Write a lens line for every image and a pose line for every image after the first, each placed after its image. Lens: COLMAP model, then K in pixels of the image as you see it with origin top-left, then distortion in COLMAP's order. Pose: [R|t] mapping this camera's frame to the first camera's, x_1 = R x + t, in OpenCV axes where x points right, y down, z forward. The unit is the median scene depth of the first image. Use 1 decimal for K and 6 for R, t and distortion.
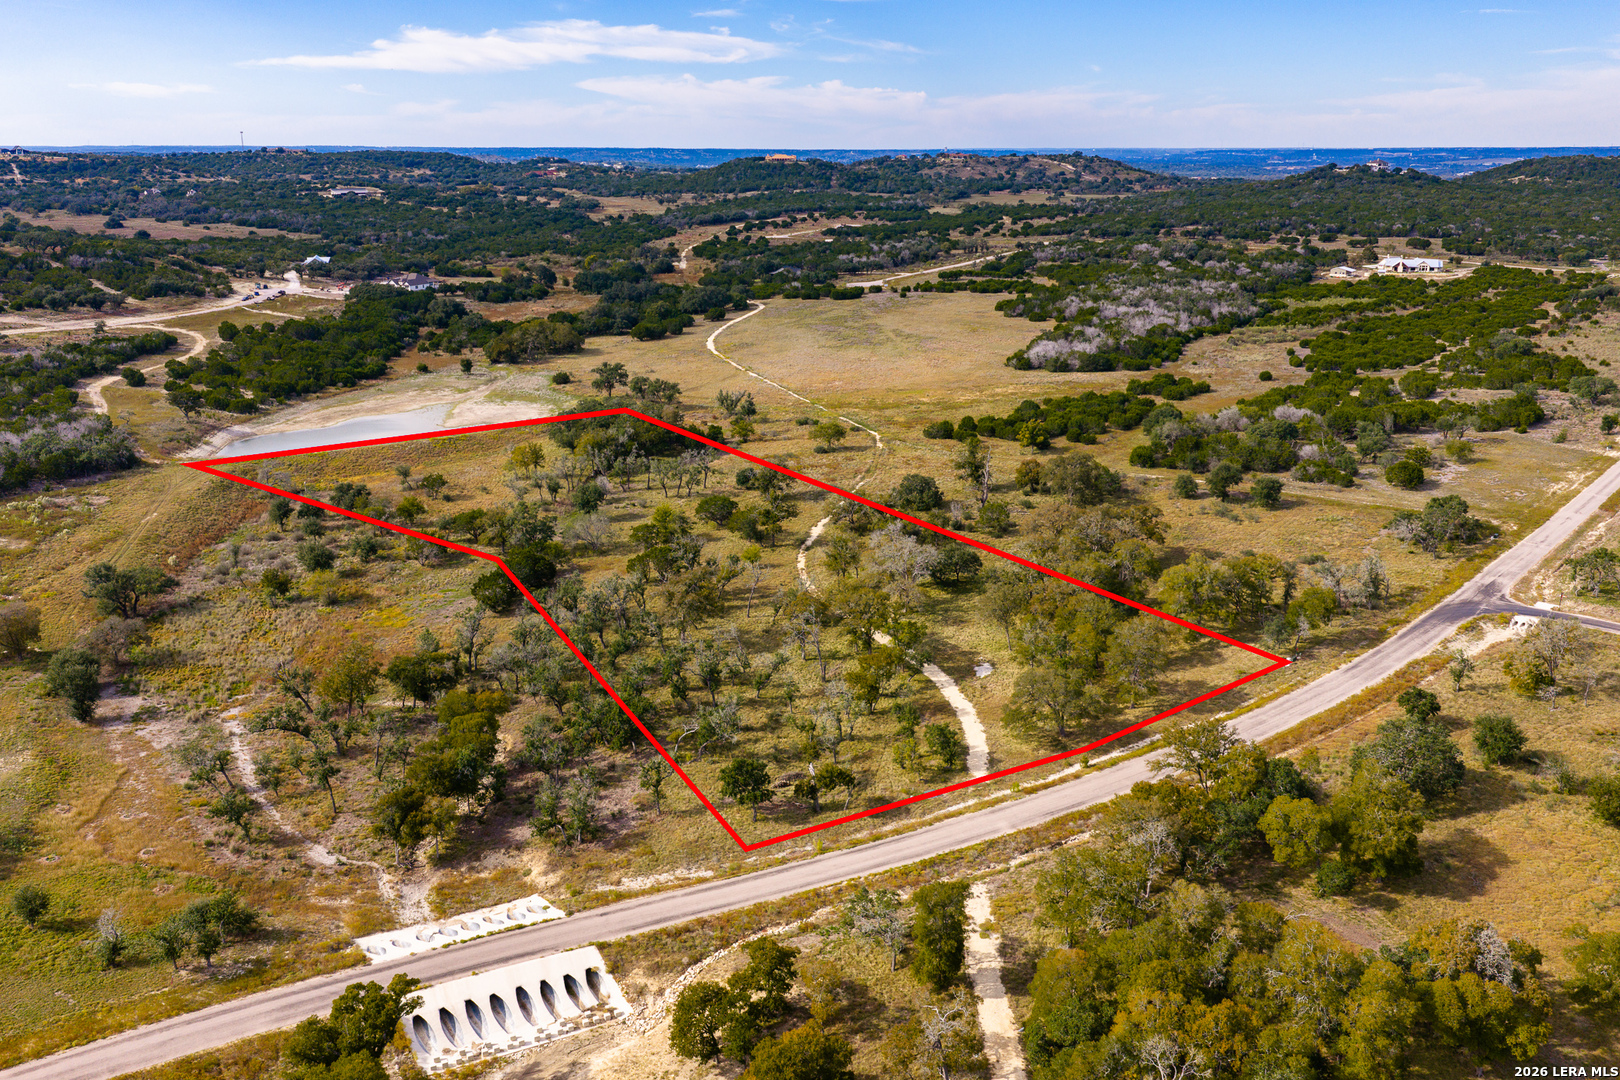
lens RADIAL K [[1361.2, 0, 811.0], [0, 1361.2, 542.4], [0, 0, 1]] dist [0.028421, -0.038325]
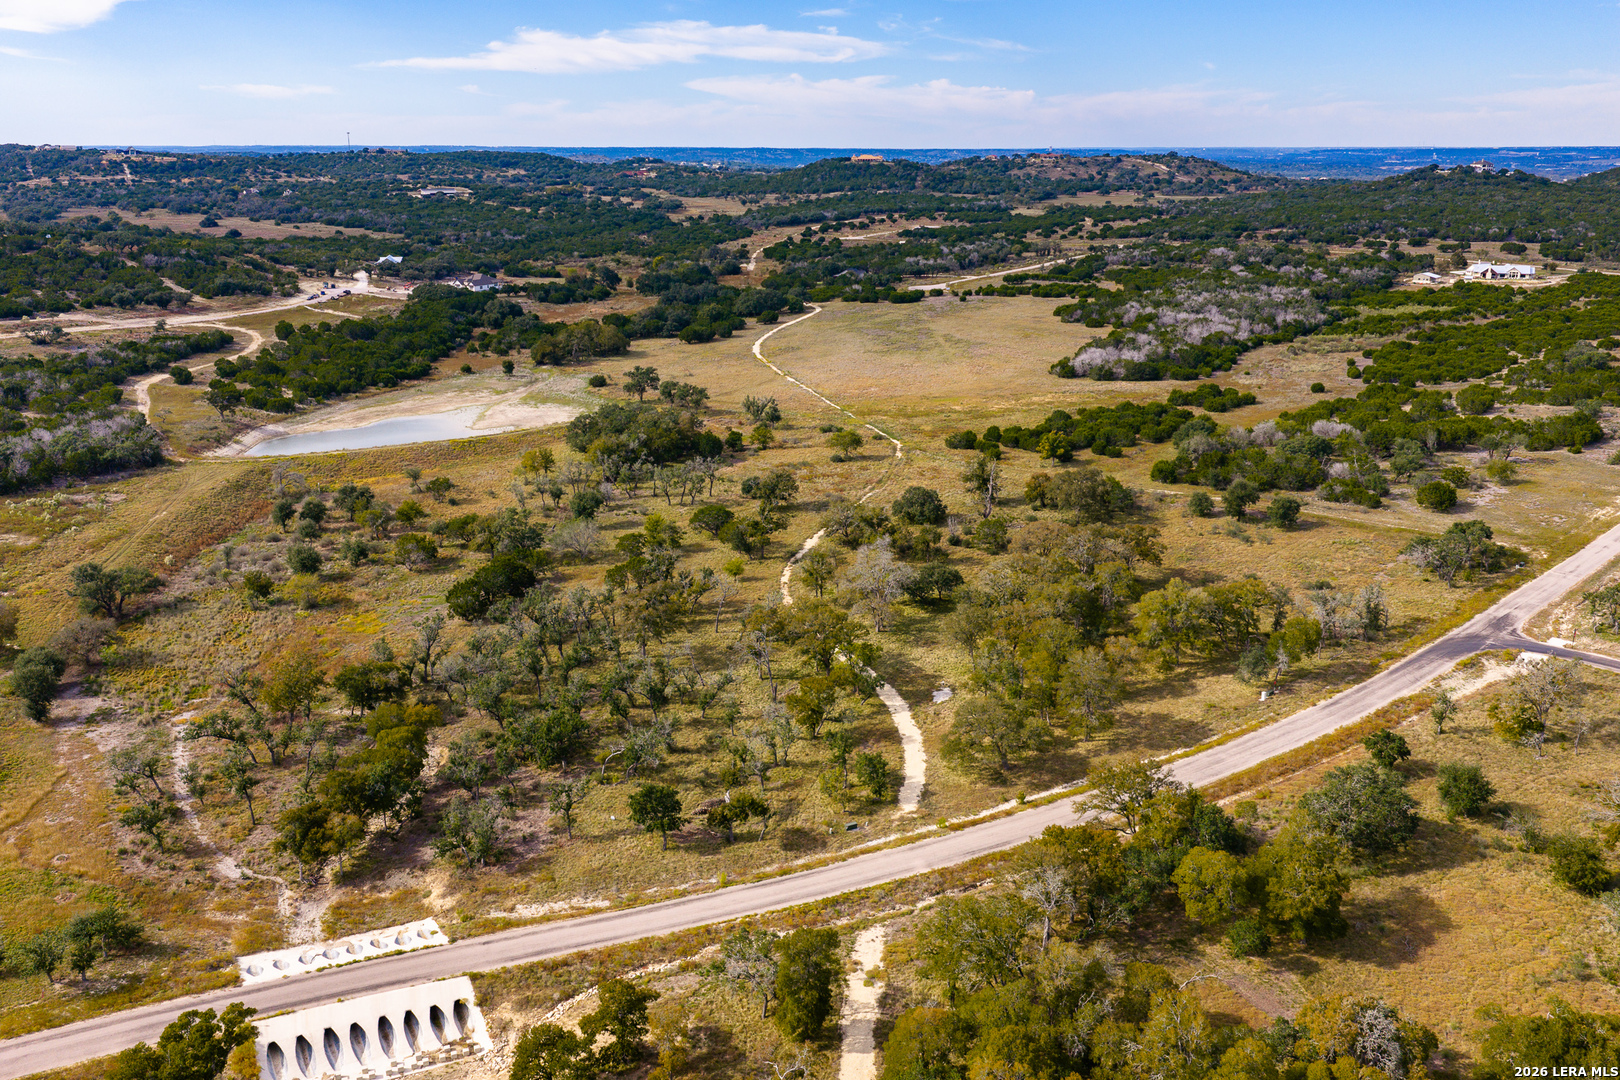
lens RADIAL K [[1361.2, 0, 808.7], [0, 1361.2, 544.4], [0, 0, 1]] dist [0.028421, -0.038325]
pose [[0.997099, 0.020841, -0.073203, 0.050416], [-0.020716, 0.999782, 0.002468, -0.006790], [0.073238, -0.000944, 0.997314, 0.015604]]
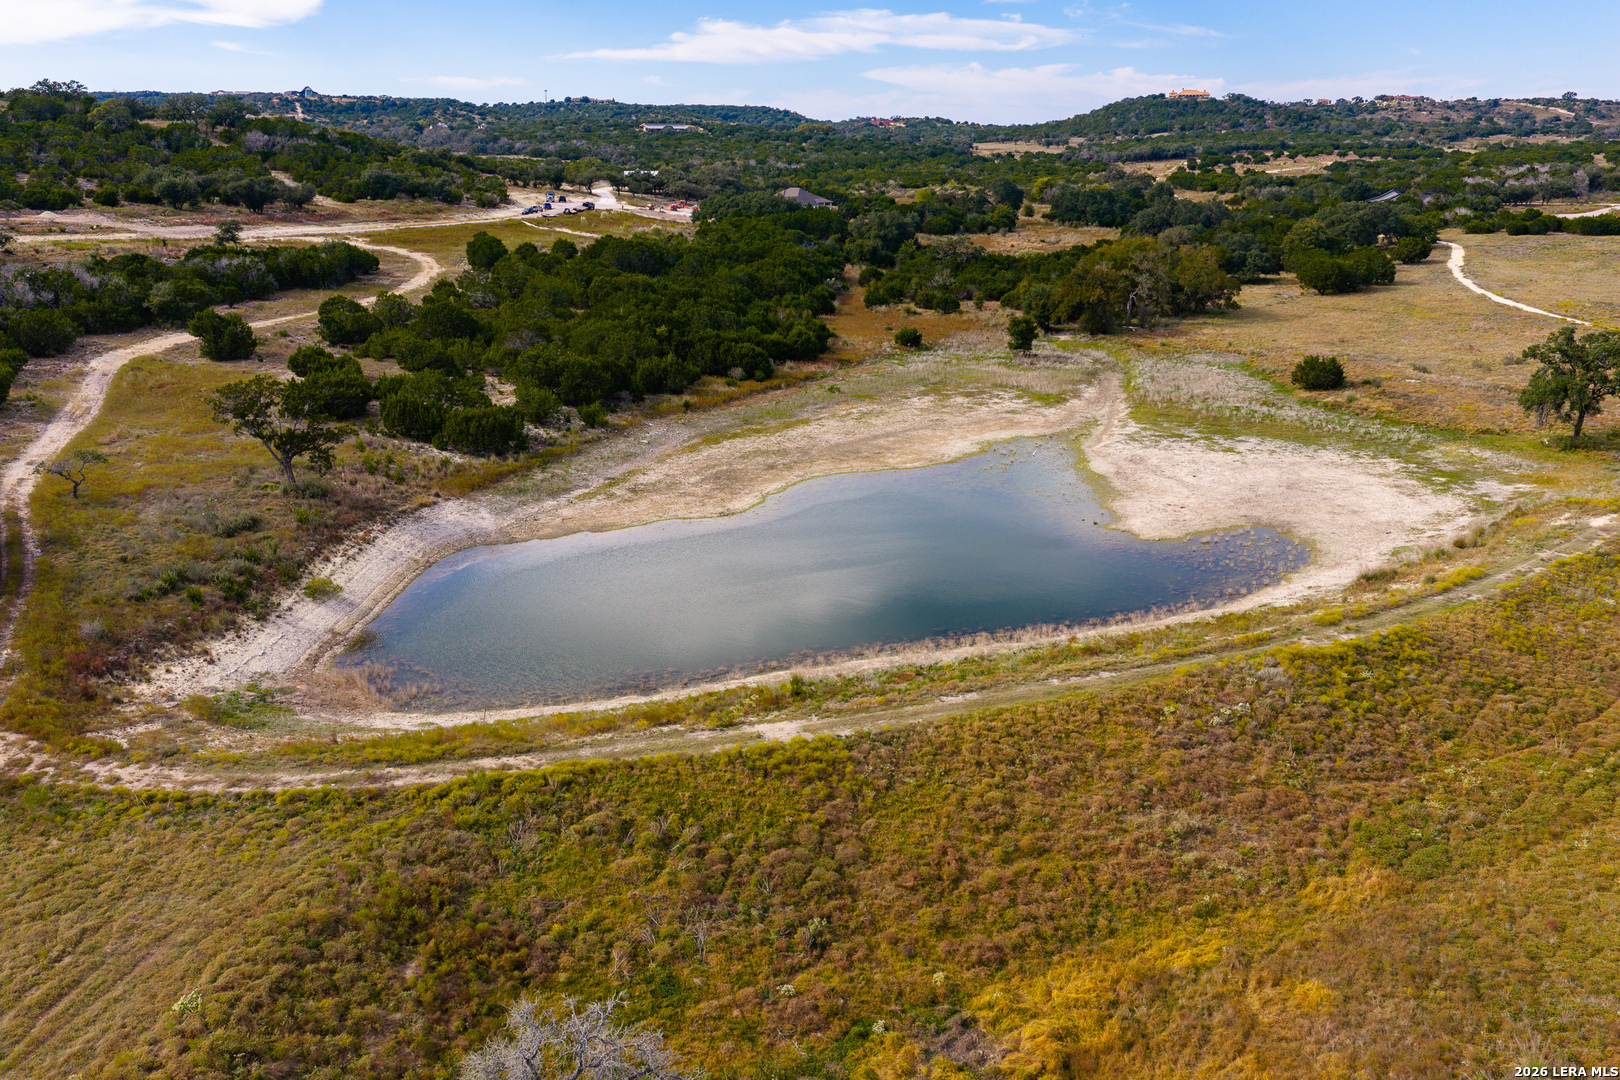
lens RADIAL K [[1361.2, 0, 811.1], [0, 1361.2, 548.3], [0, 0, 1]] dist [0.028421, -0.038325]
pose [[0.980716, 0.057223, -0.186873, -0.266226], [-0.055343, 0.998351, 0.015270, -0.078139], [0.187439, -0.004633, 0.982265, 0.670020]]
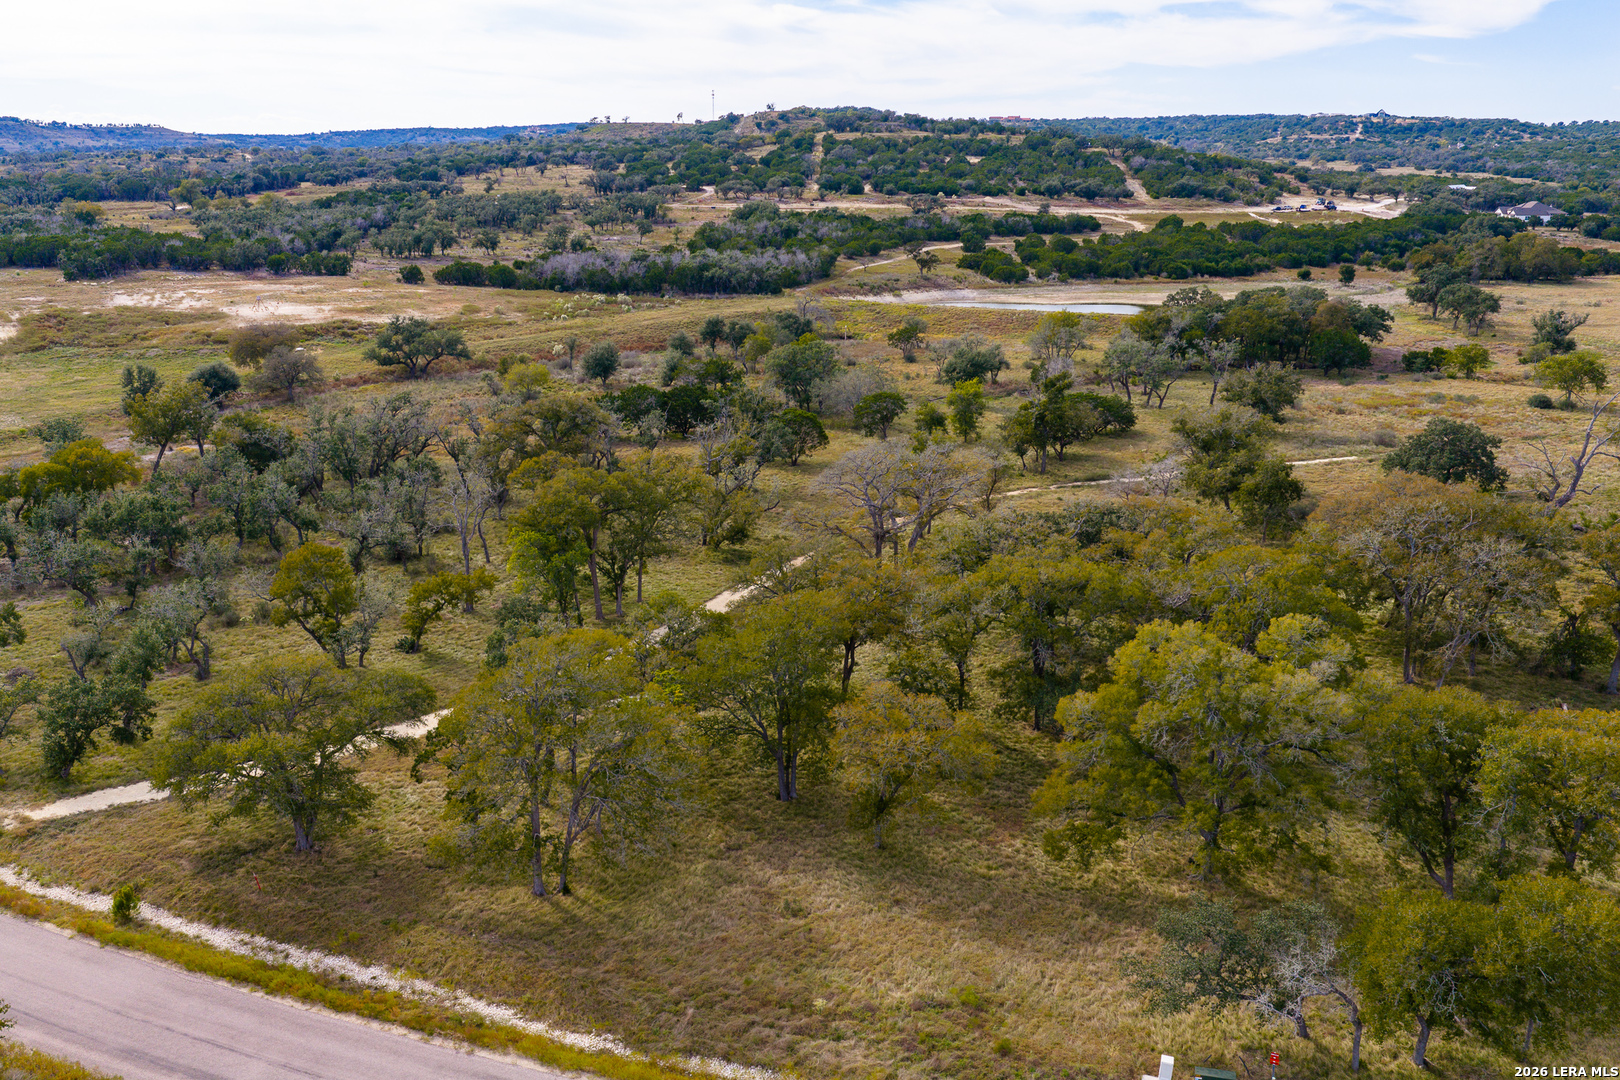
lens RADIAL K [[1361.2, 0, 796.2], [0, 1361.2, 526.1], [0, 0, 1]] dist [0.028421, -0.038325]
pose [[0.545597, 0.230283, -0.805787, 0.240797], [-0.241456, 0.963928, 0.111988, -0.009605], [0.802510, 0.133462, 0.581520, 0.391264]]
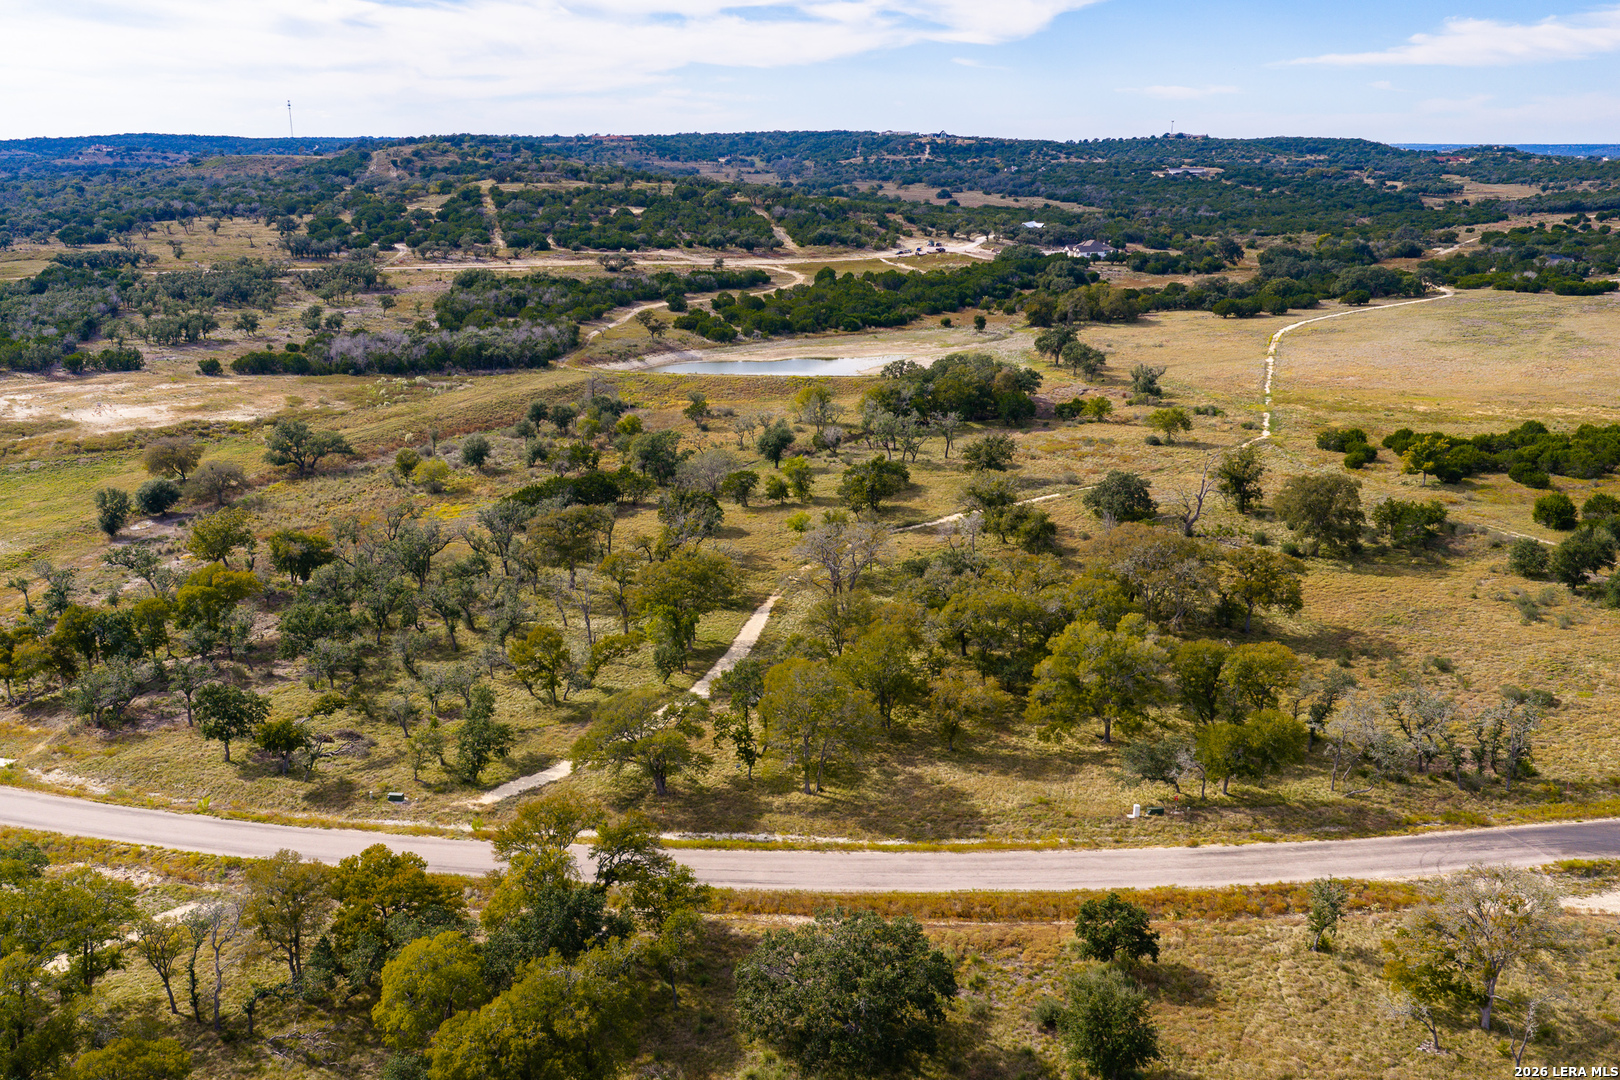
lens RADIAL K [[1361.2, 0, 800.5], [0, 1361.2, 547.5], [0, 0, 1]] dist [0.028421, -0.038325]
pose [[0.770440, 0.182594, -0.610804, 0.286668], [-0.180247, 0.981403, 0.066026, -0.019255], [0.611501, 0.059227, 0.789024, 0.216286]]
